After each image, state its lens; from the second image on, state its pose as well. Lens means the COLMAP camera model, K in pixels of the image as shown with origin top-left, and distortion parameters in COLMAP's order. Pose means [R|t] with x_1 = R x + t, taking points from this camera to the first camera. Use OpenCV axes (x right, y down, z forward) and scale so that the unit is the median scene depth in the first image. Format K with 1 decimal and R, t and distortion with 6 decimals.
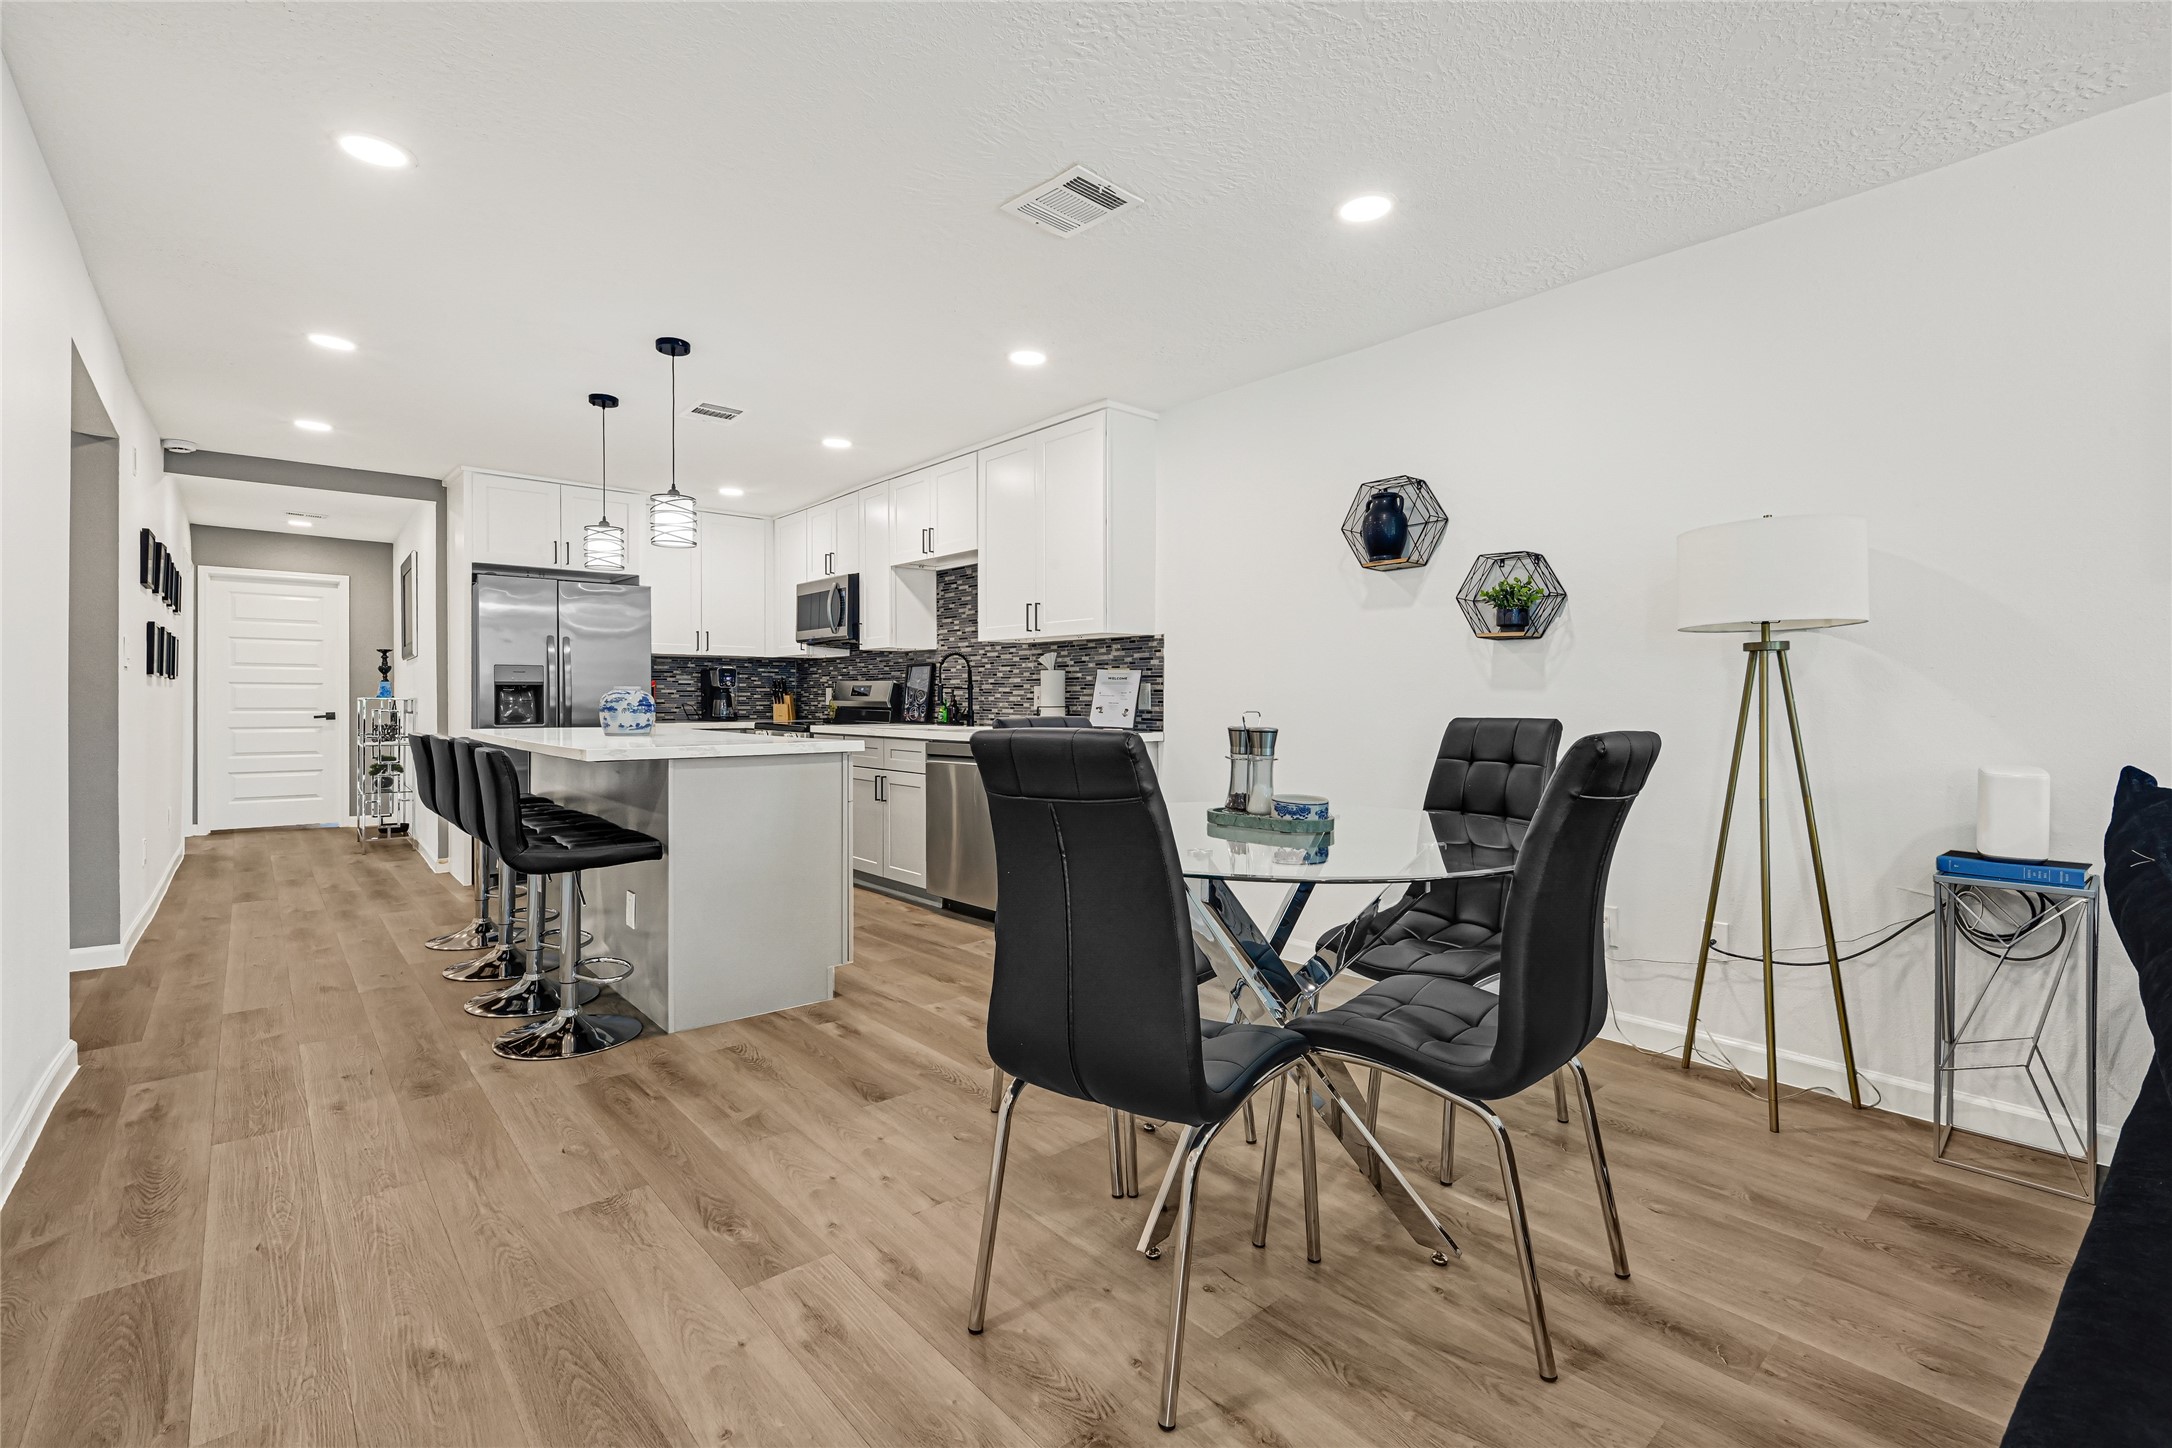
lens RADIAL K [[991.6, 0, 1095.9], [0, 991.6, 706.0], [0, 0, 1]] dist [0.002413, 0.000001]
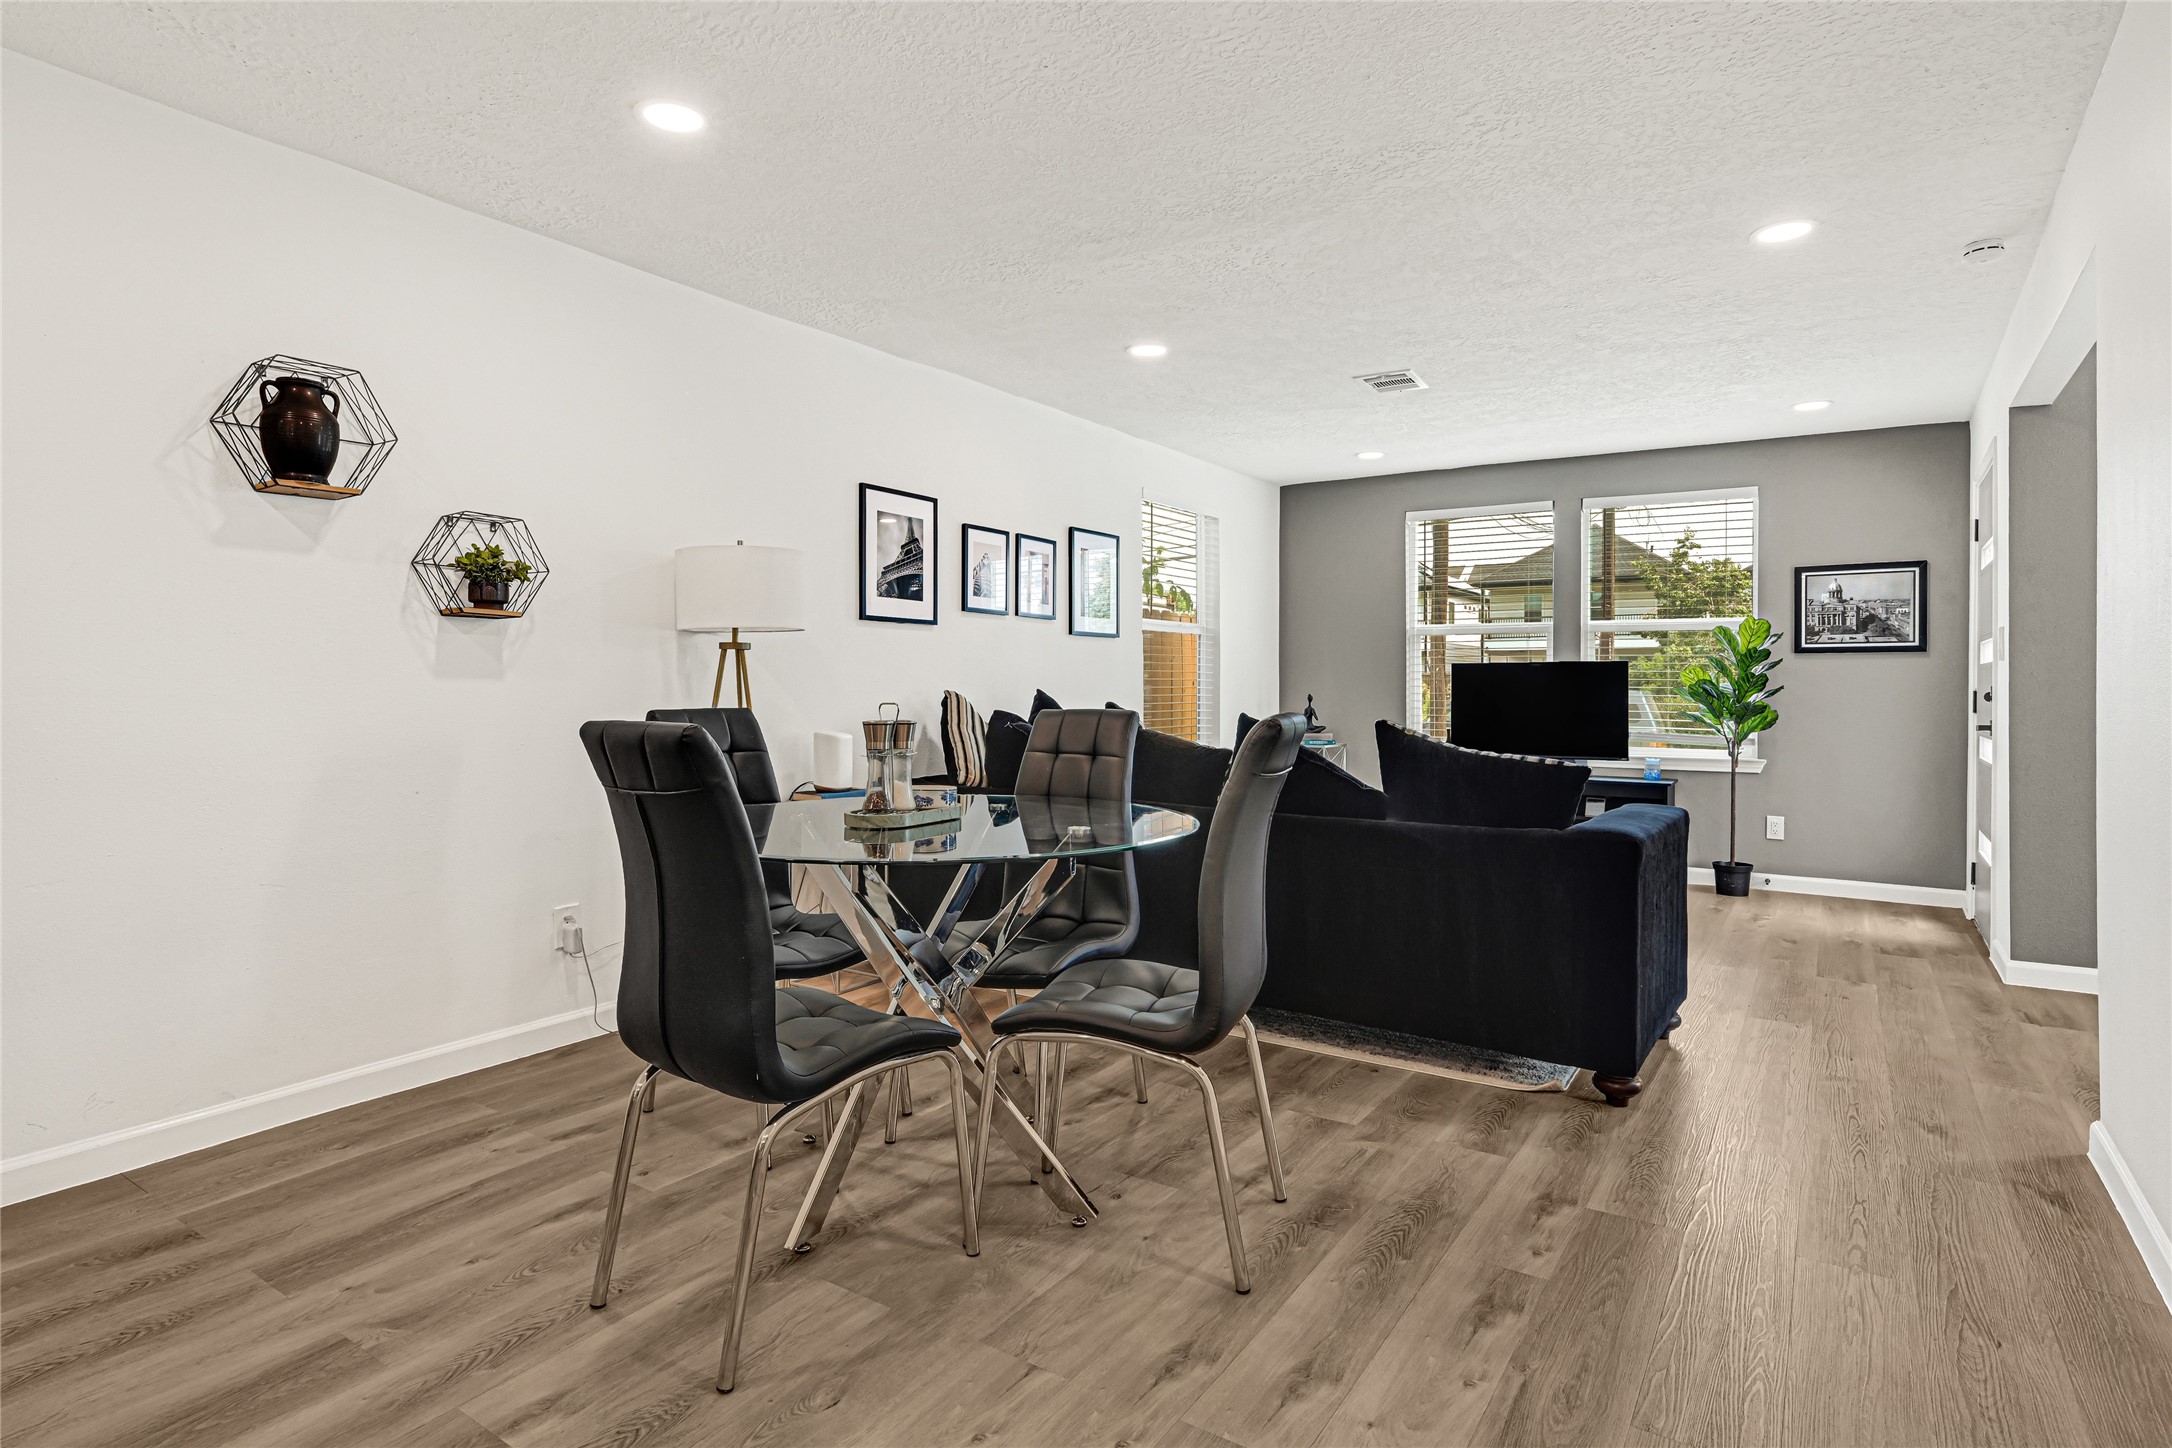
lens RADIAL K [[1137.0, 0, 1088.6], [0, 1137.0, 708.0], [0, 0, 1]] dist [-0.002694, -0.000286]
pose [[-0.275937, -0.016241, 0.961039, -0.729224], [0.010593, 0.999745, 0.019937, -0.006446], [-0.961117, 0.015681, -0.275695, 0.885300]]
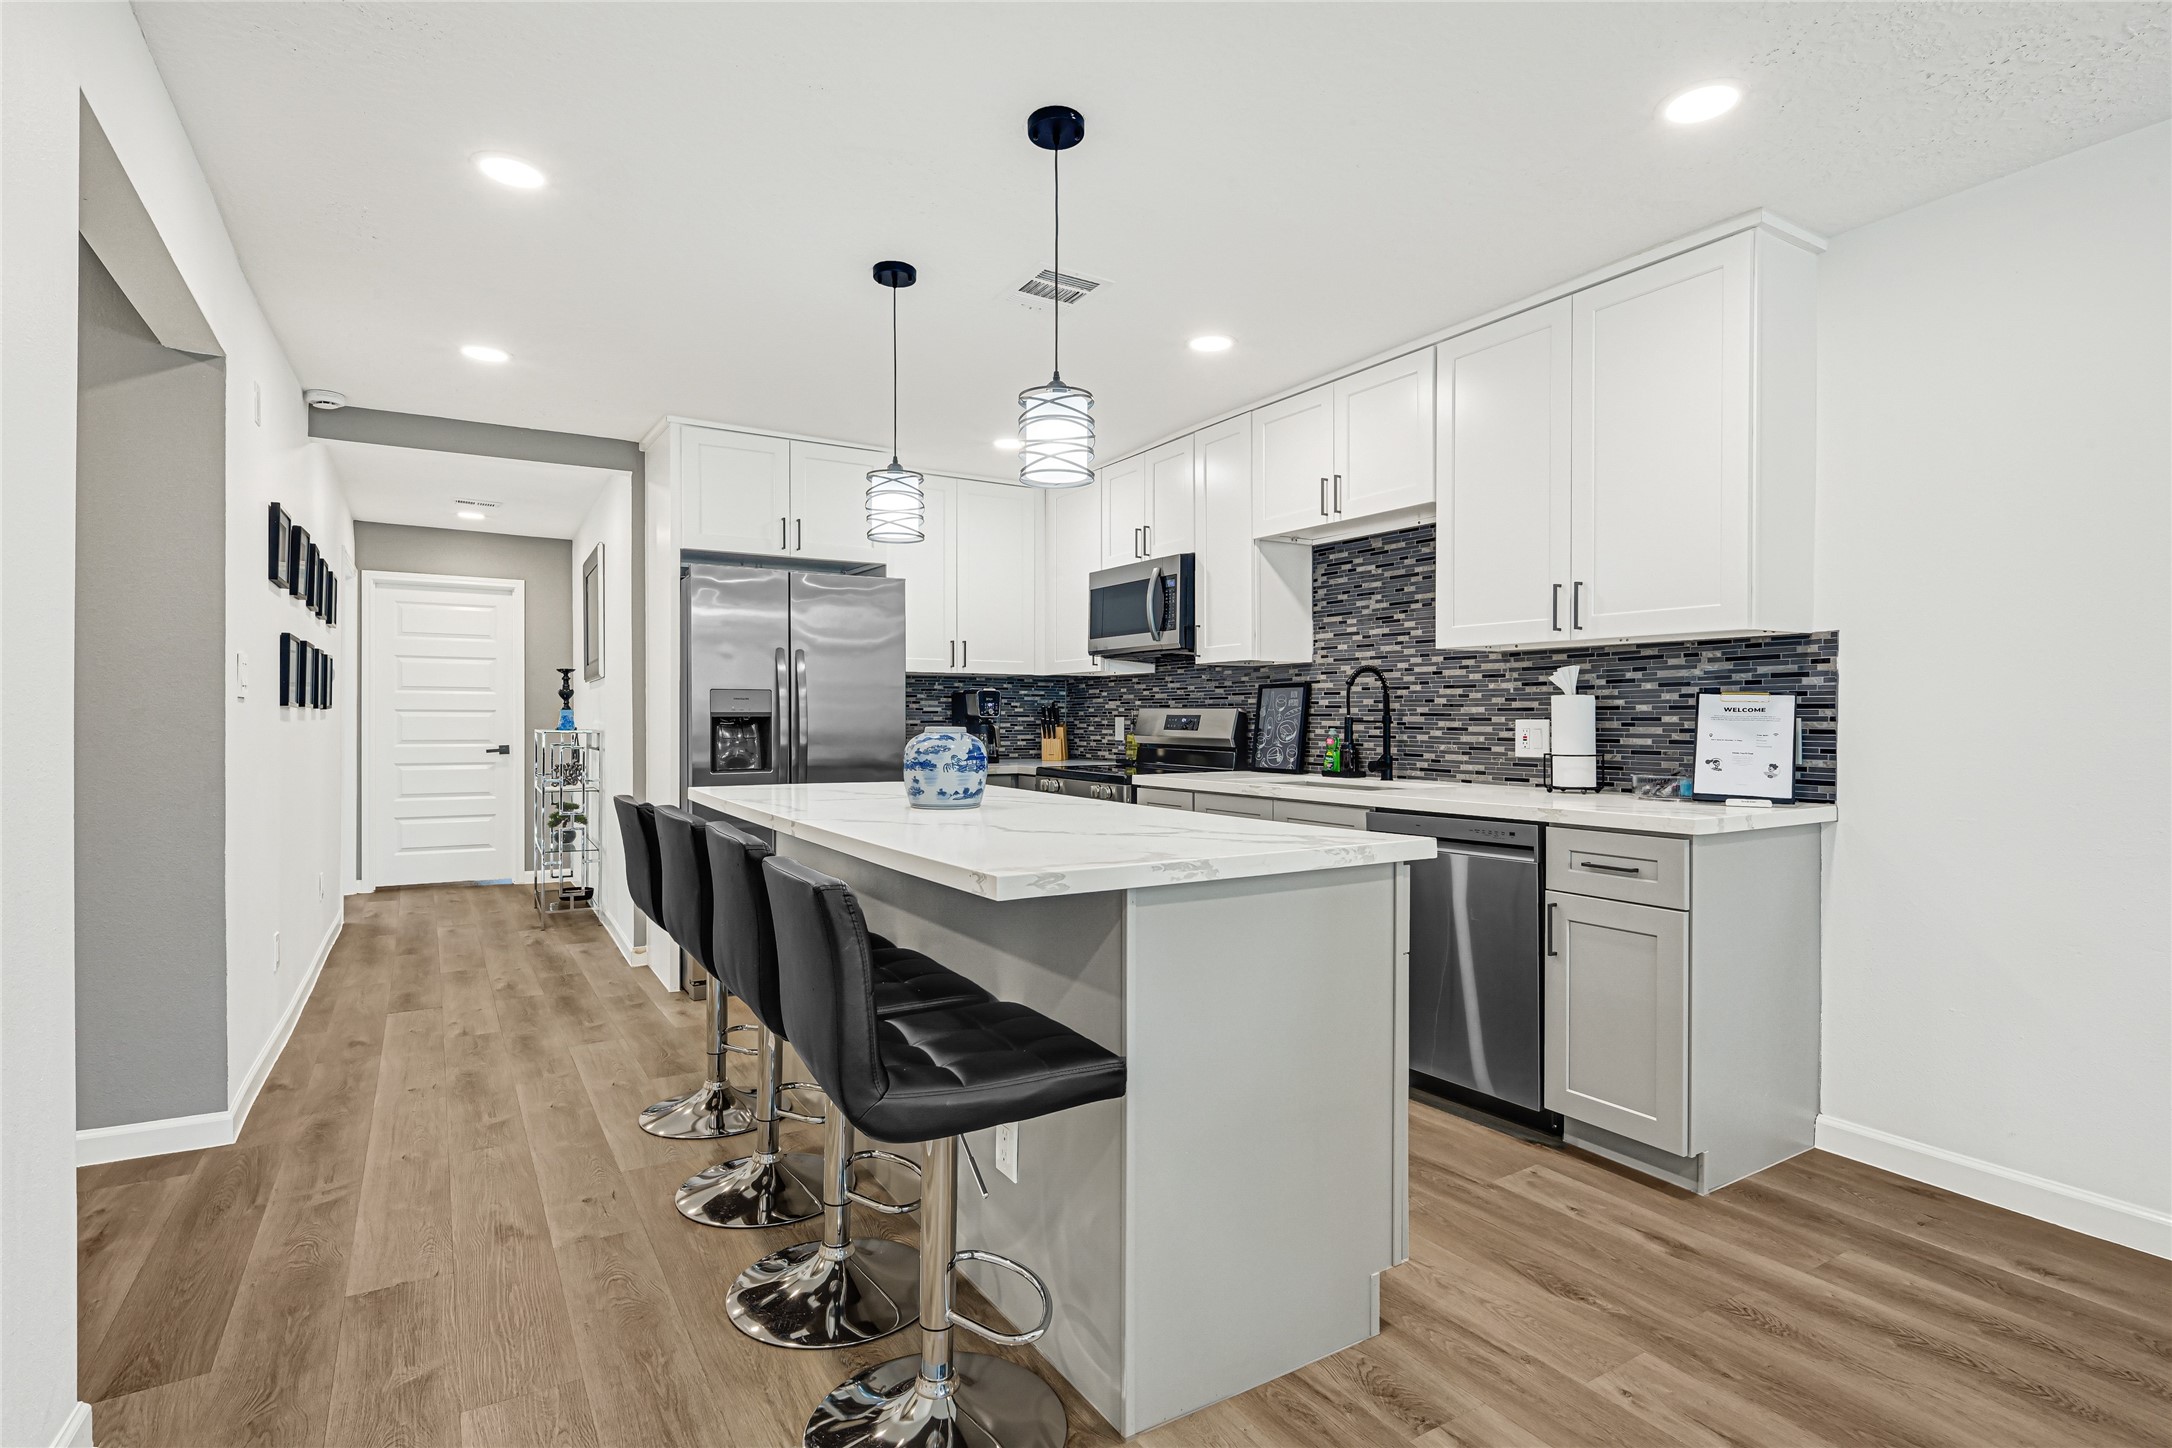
lens RADIAL K [[1082.4, 0, 1082.0], [0, 1082.4, 726.8], [0, 0, 1]] dist [0.000748, -0.000054]
pose [[0.986529, 0.000819, -0.163585, -0.221709], [-0.000579, 0.999999, 0.001513, -0.016400], [0.163586, -0.001398, 0.986528, 0.282382]]
